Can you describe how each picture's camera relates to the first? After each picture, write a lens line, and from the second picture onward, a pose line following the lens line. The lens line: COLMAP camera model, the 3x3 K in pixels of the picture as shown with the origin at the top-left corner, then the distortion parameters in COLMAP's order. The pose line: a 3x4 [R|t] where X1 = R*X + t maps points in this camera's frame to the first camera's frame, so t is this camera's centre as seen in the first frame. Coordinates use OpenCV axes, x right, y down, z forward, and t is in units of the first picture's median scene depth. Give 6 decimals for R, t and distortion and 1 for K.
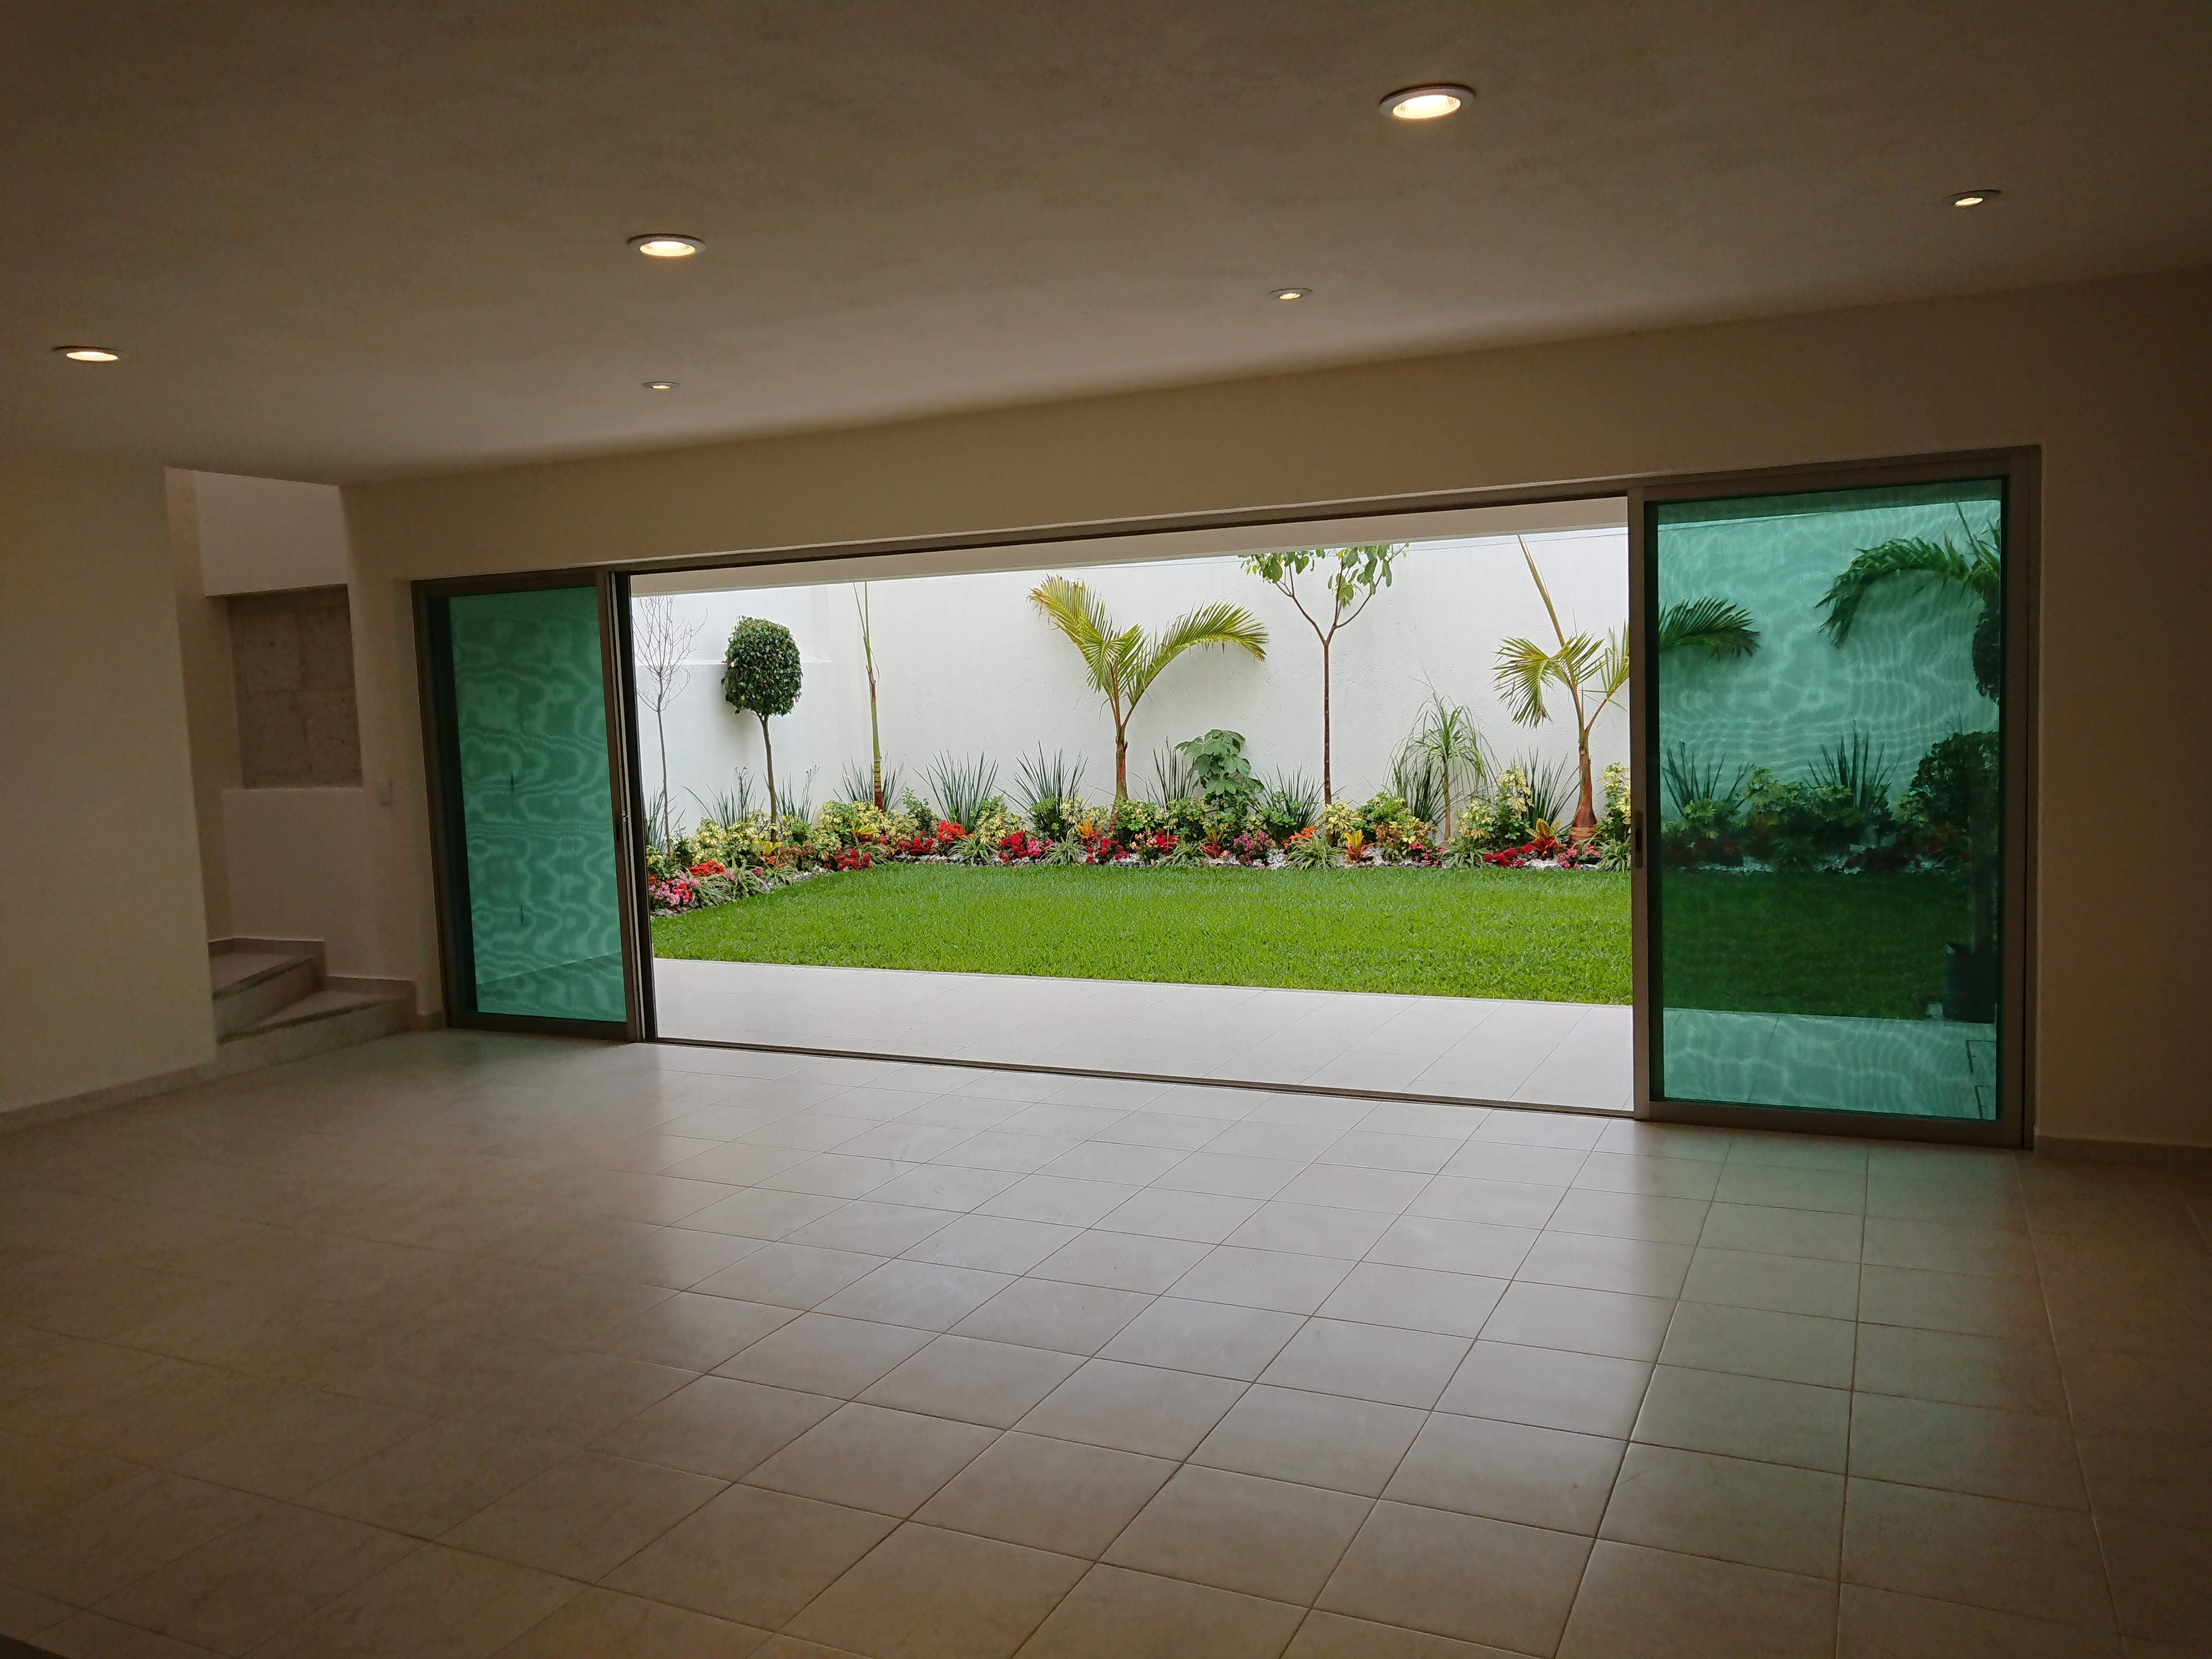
lens RADIAL K [[1655.9, 0, 1102.3], [0, 1655.9, 825.3], [0, 0, 1]] dist [-0.019064, 0.020701]
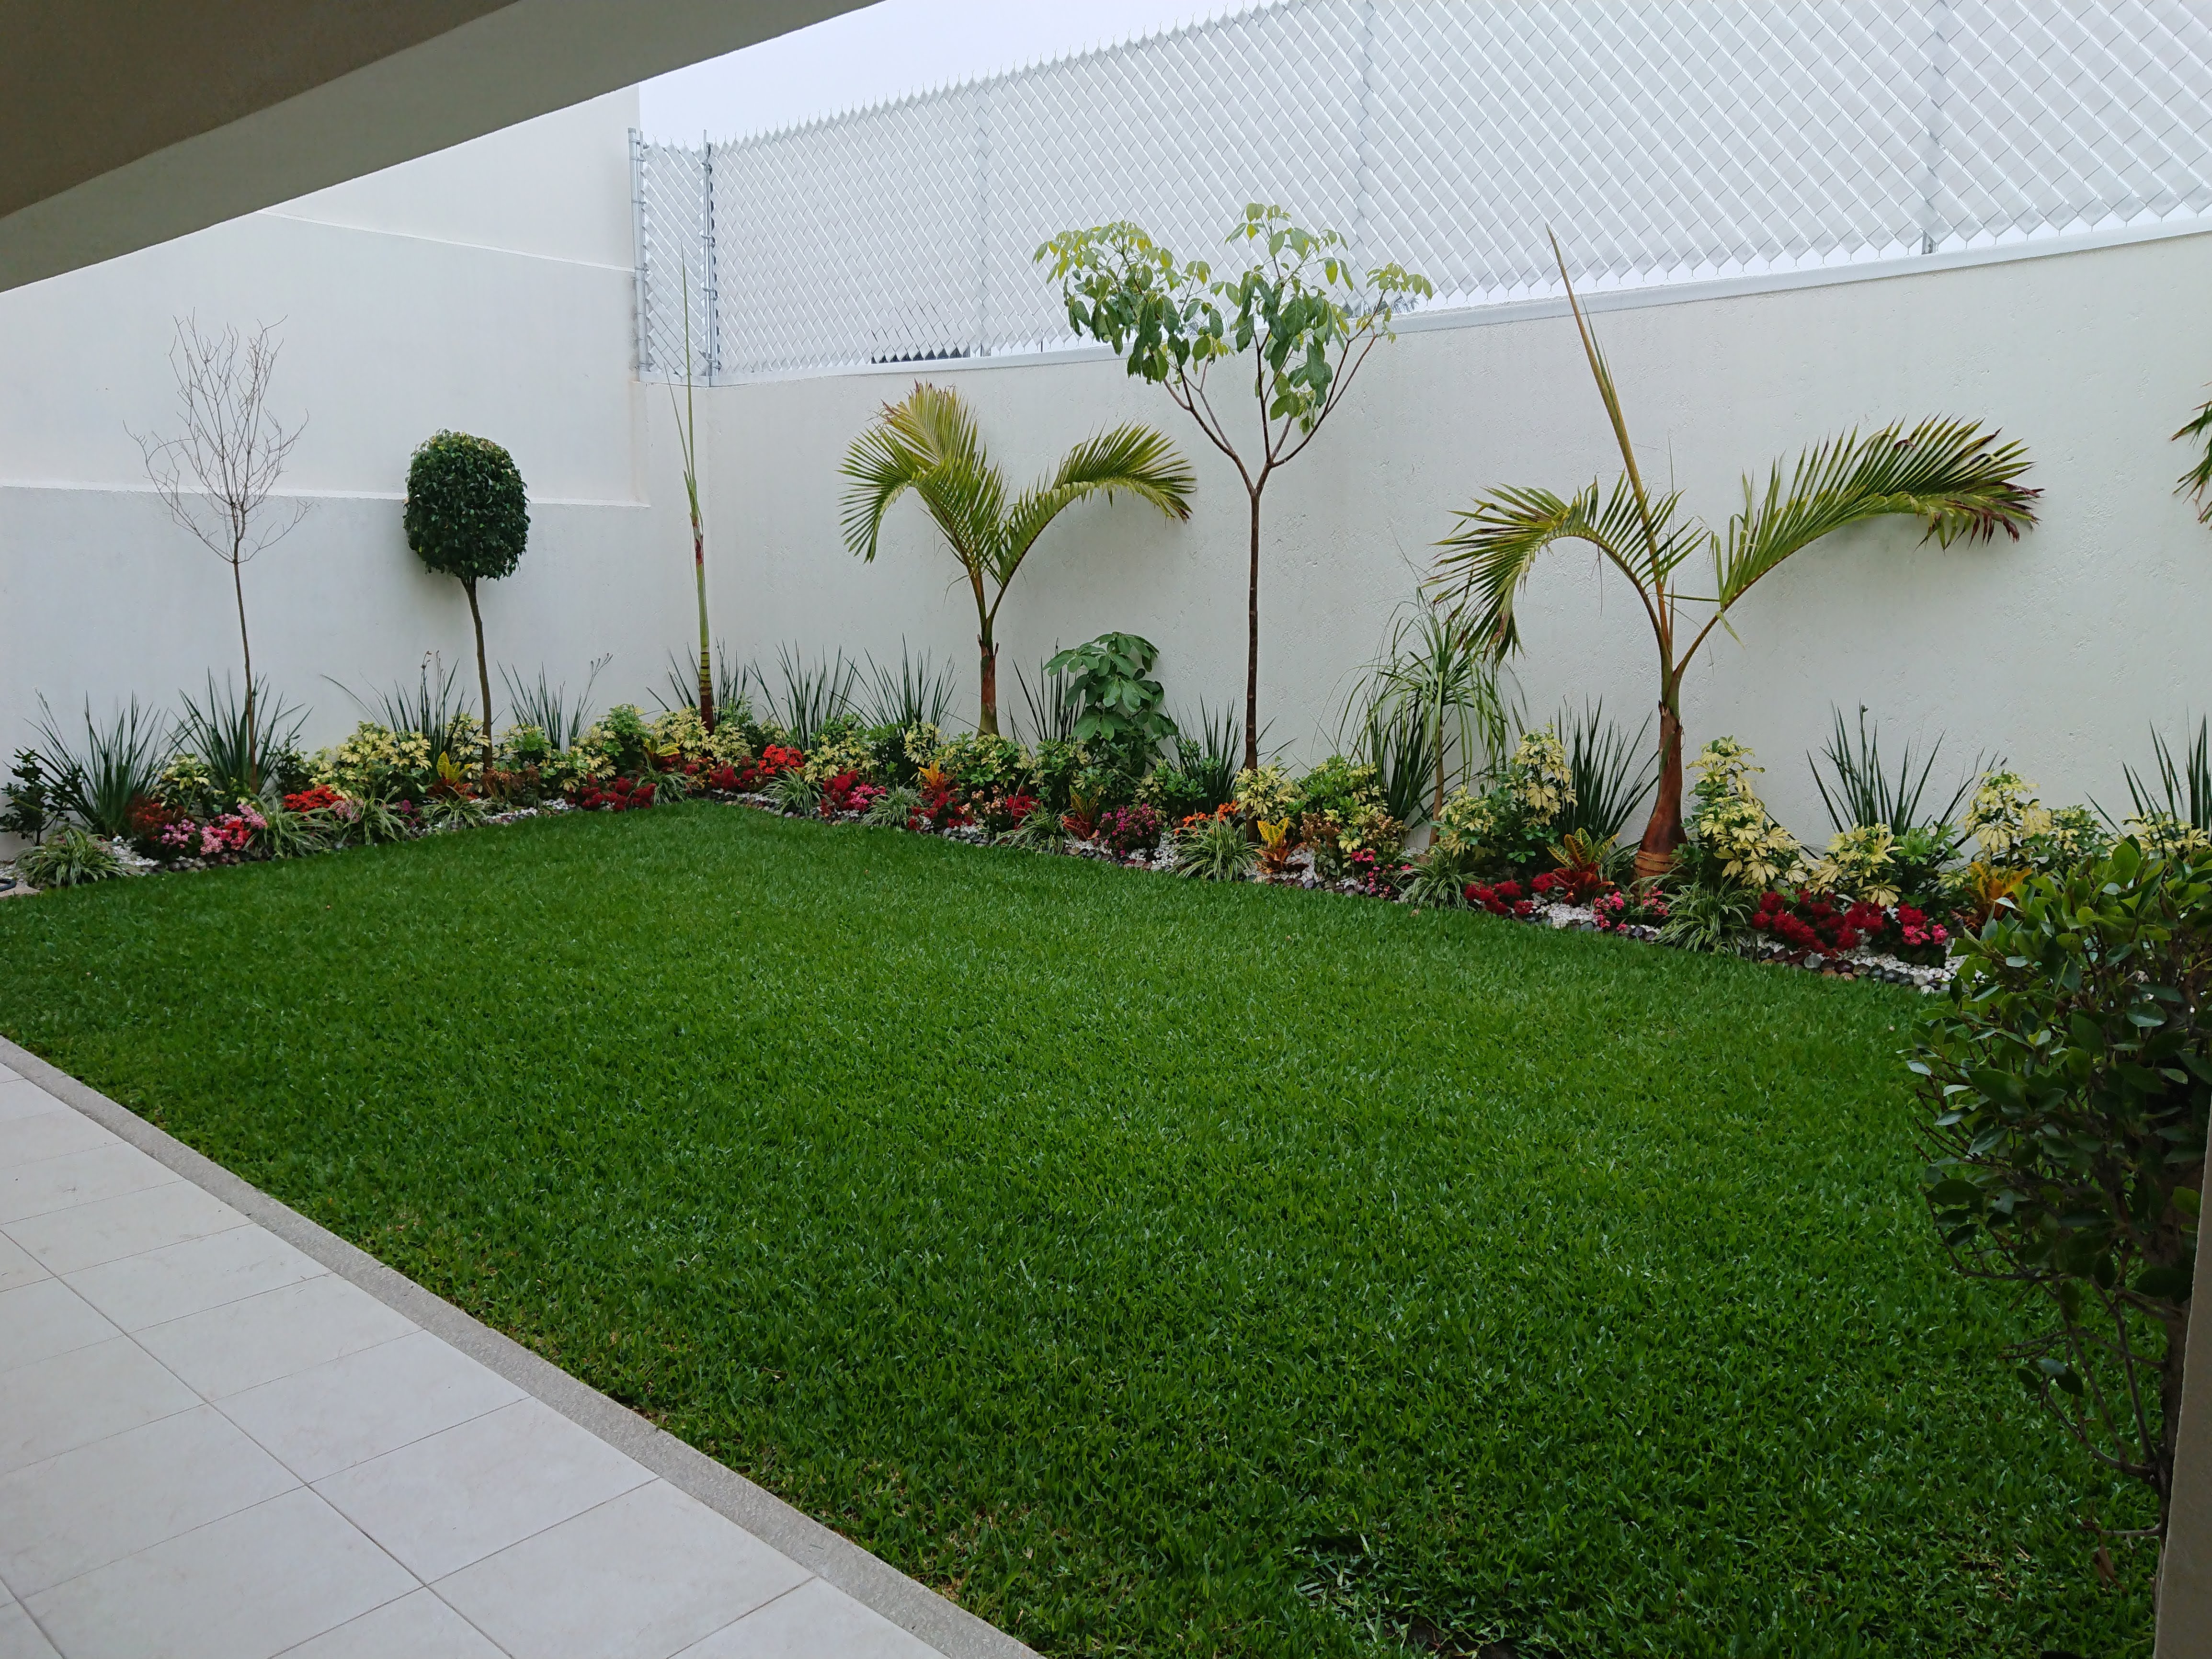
lens RADIAL K [[1655.9, 0, 1112.0], [0, 1655.9, 838.8], [0, 0, 1]] dist [-0.019064, 0.020701]
pose [[0.962261, 0.084908, -0.258544, 0.242019], [-0.064249, 0.994104, 0.087345, -0.036060], [0.264436, -0.067438, 0.962042, 0.410907]]
